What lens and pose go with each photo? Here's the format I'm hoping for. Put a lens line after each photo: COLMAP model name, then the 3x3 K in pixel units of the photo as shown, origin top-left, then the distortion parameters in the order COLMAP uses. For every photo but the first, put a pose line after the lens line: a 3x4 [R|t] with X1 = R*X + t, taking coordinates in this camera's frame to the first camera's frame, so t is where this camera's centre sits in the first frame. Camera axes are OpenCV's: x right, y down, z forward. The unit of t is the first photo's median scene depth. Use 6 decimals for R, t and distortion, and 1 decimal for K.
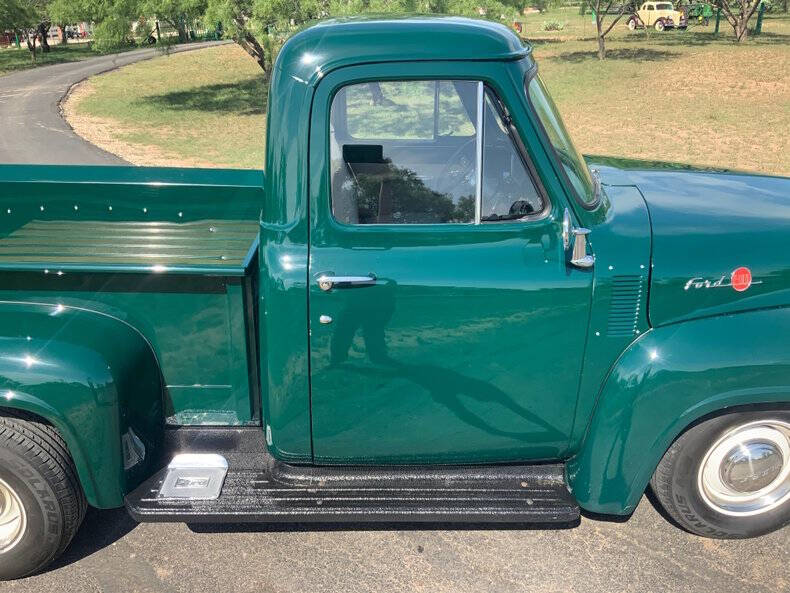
lens RADIAL K [[622.9, 0, 368.3], [0, 622.9, 274.4], [0, 0, 1]] dist [0.004056, -0.034044]
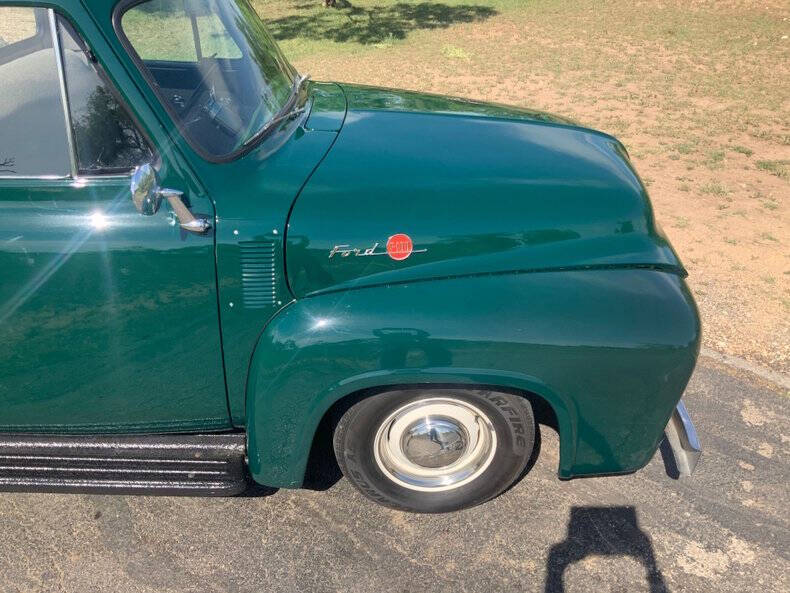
lens RADIAL K [[617.5, 0, 396.1], [0, 617.5, 265.1], [0, 0, 1]] dist [0.072031, -0.149761]
pose [[0.999516, 0.023152, 0.020801, 0.542390], [-0.025727, 0.990710, 0.133535, -0.079631], [-0.017516, -0.134005, 0.990826, 0.111152]]
